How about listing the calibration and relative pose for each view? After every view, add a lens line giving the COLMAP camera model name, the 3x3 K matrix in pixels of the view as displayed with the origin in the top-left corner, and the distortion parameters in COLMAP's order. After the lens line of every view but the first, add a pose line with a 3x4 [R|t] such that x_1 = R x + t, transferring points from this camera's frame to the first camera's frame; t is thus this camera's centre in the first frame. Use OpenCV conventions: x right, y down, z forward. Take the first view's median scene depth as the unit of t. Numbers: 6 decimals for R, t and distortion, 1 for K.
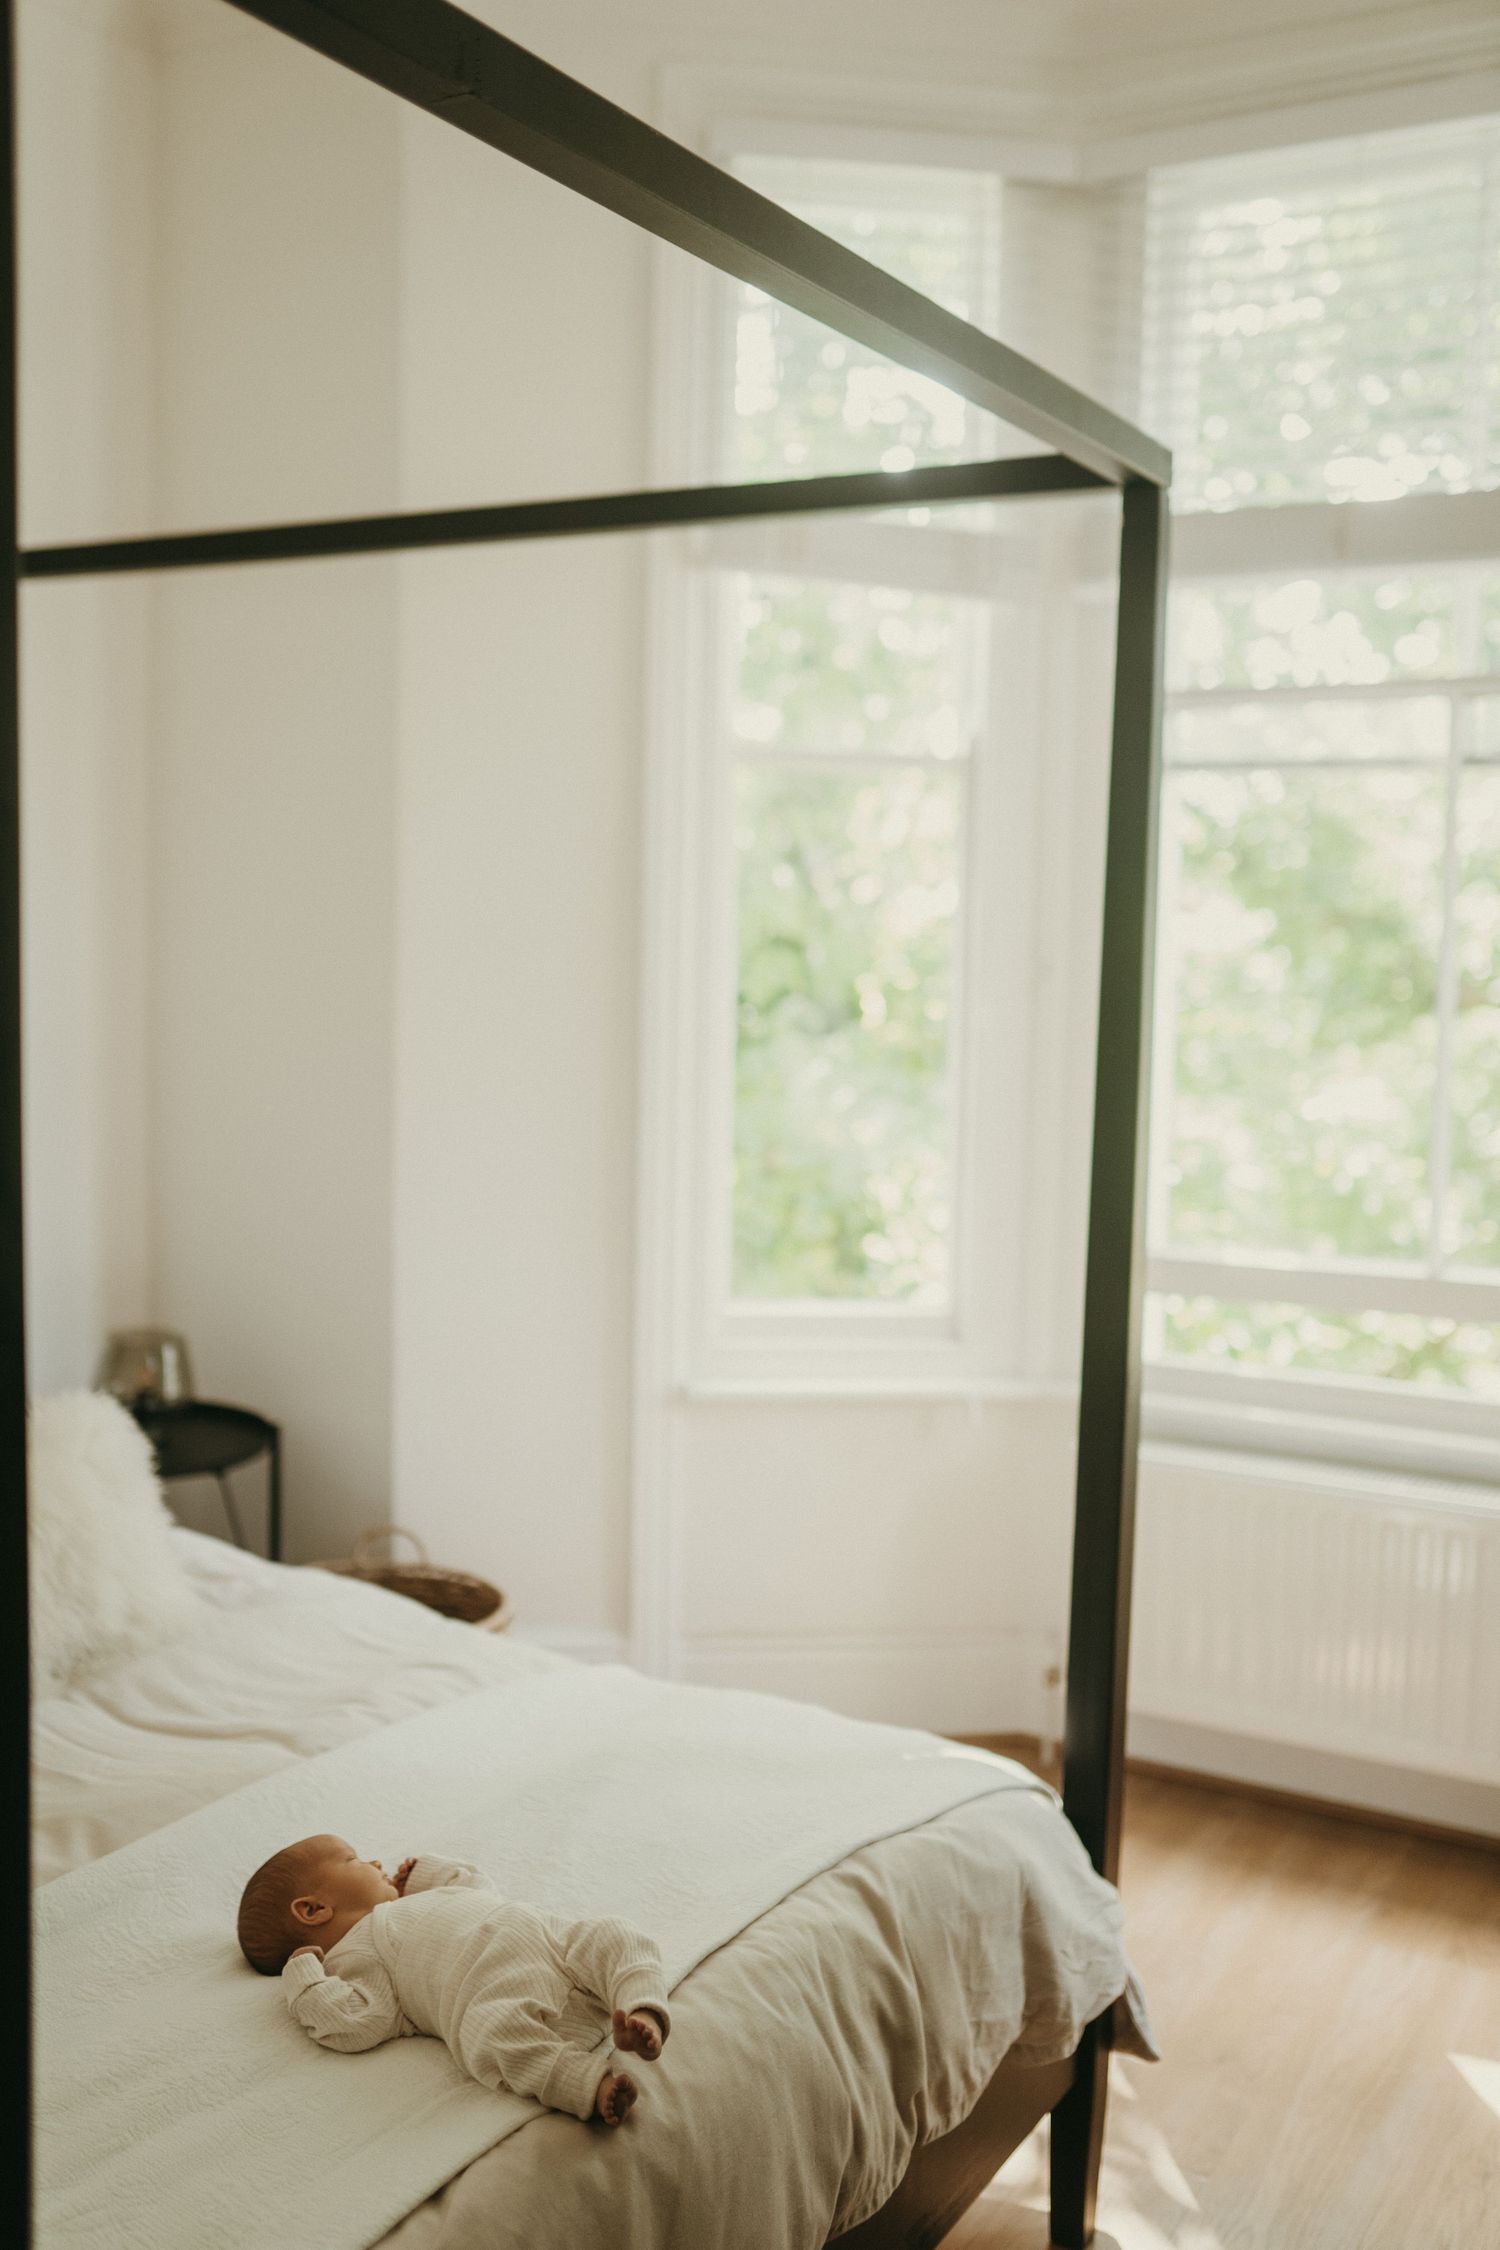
lens RADIAL K [[2361.1, 0, 755.8], [0, 2361.1, 1127.0], [0, 0, 1]] dist [-0.022571, 0.000000]
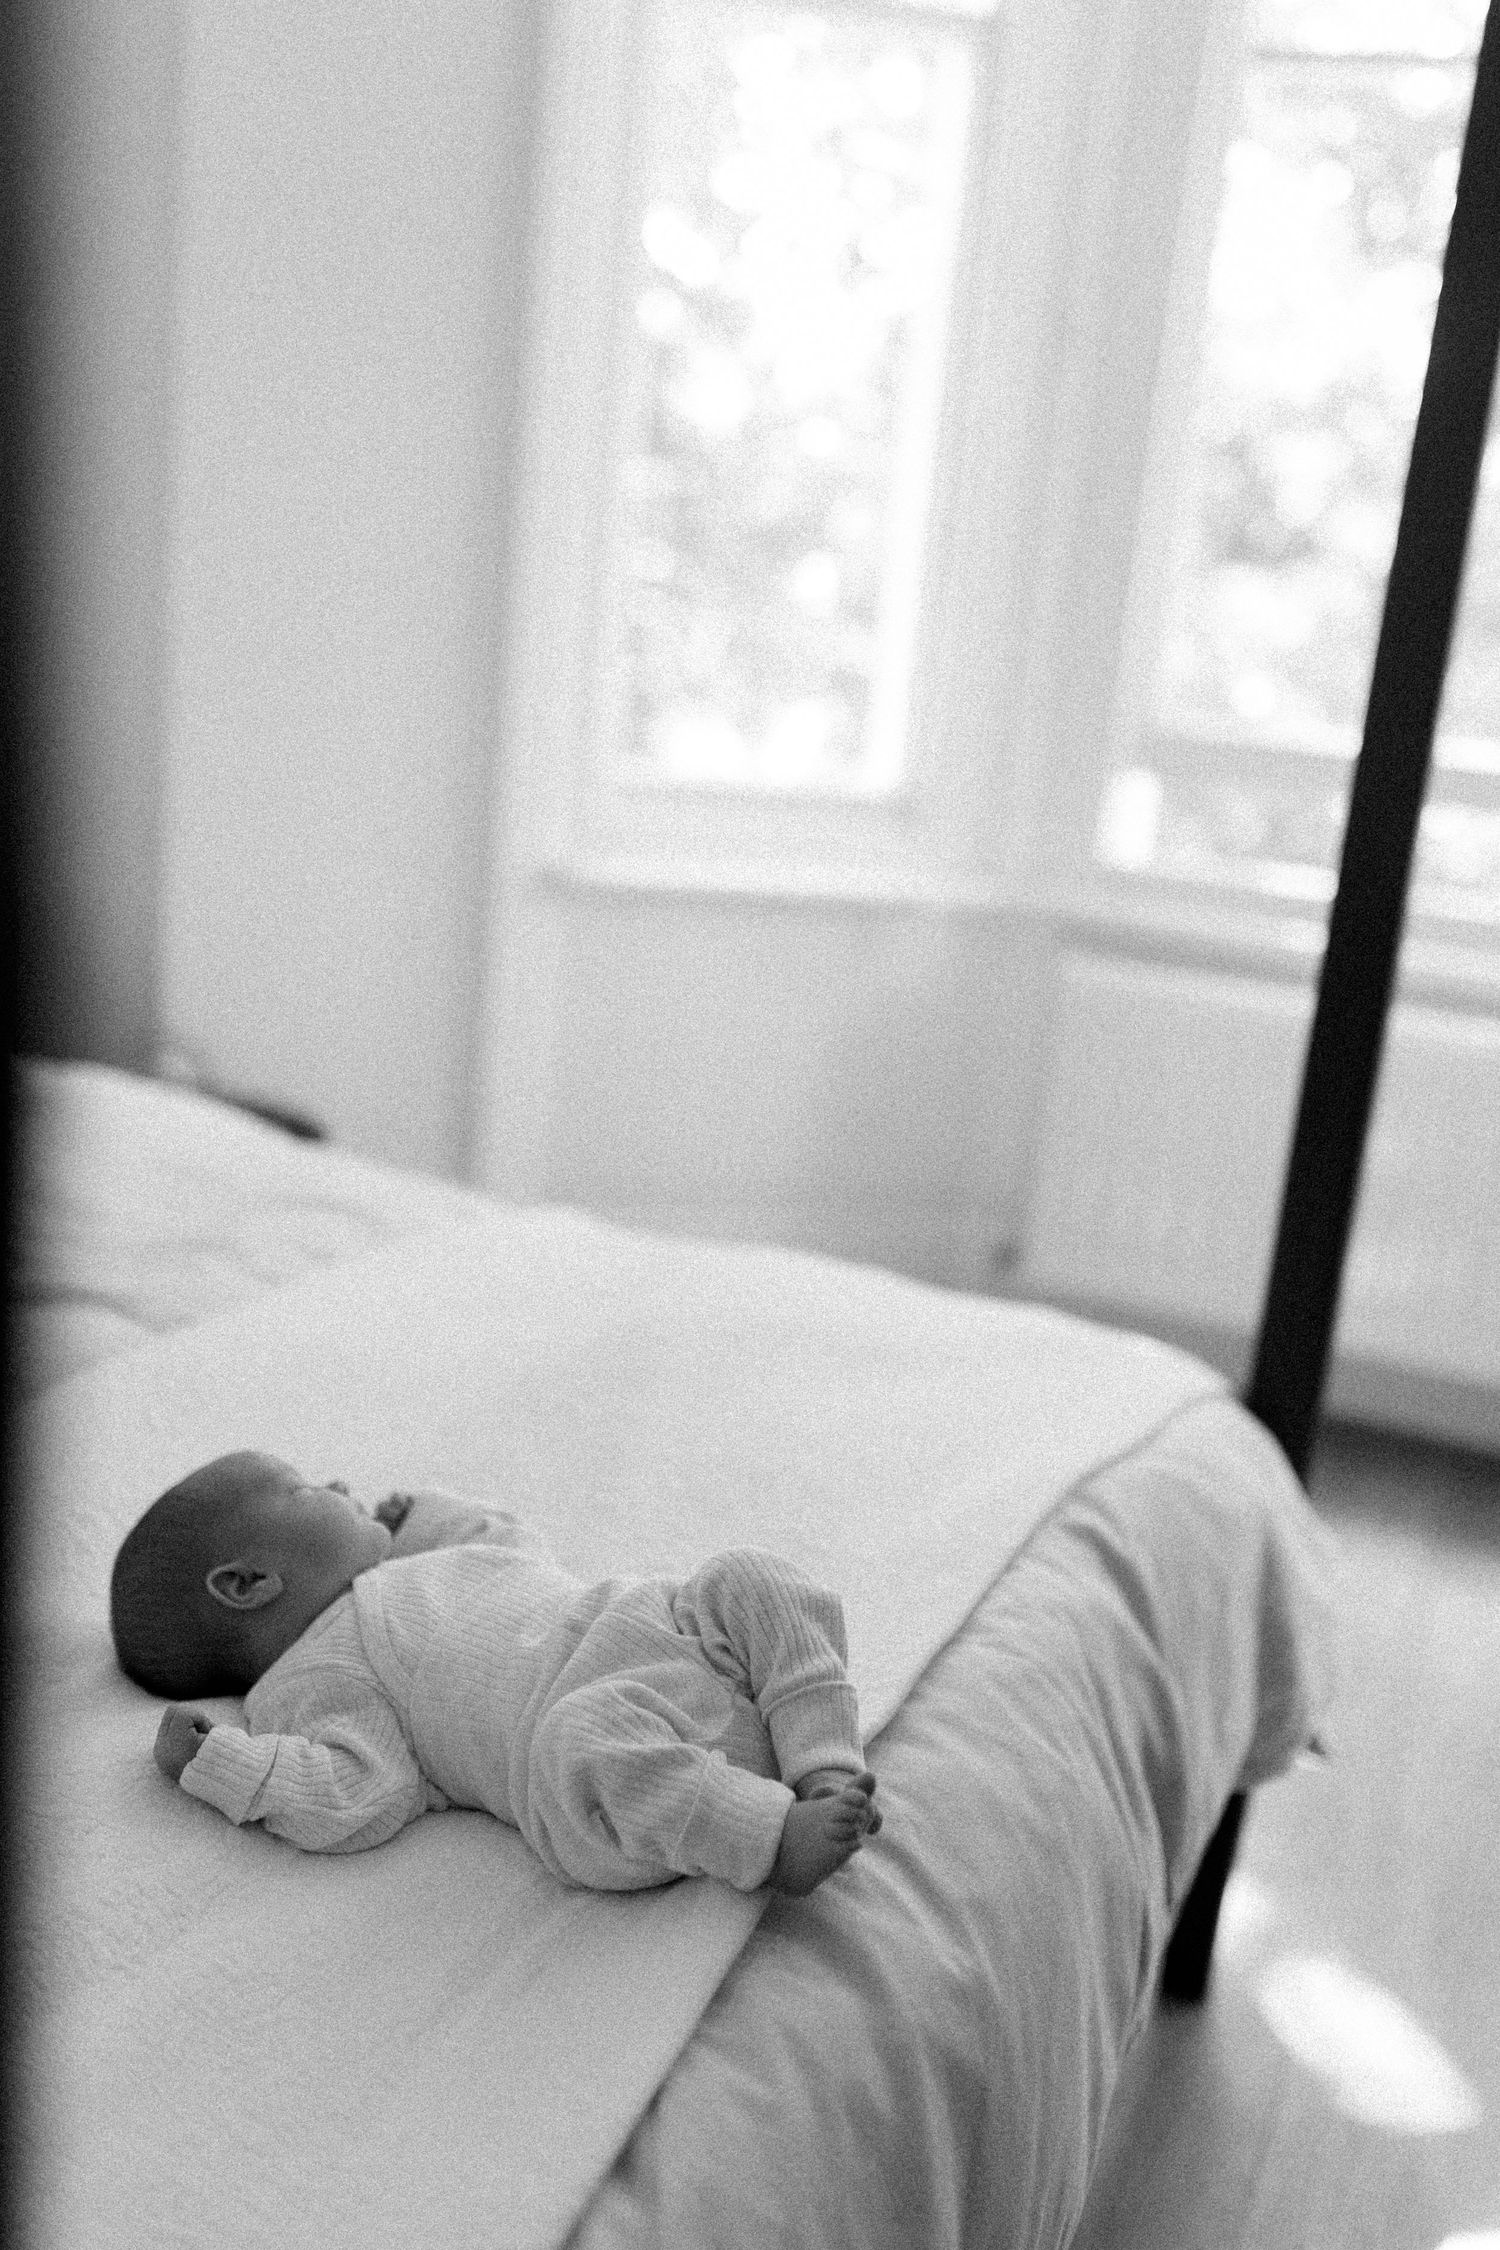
lens RADIAL K [[2361.1, 0, 743.7], [0, 2361.1, 1127.0], [0, 0, 1]] dist [-0.022571, 0.000000]
pose [[0.985455, 0.030132, 0.167242, -0.164966], [-0.055678, 0.987081, 0.150234, 0.130979], [-0.160555, -0.157361, 0.974402, 0.443653]]
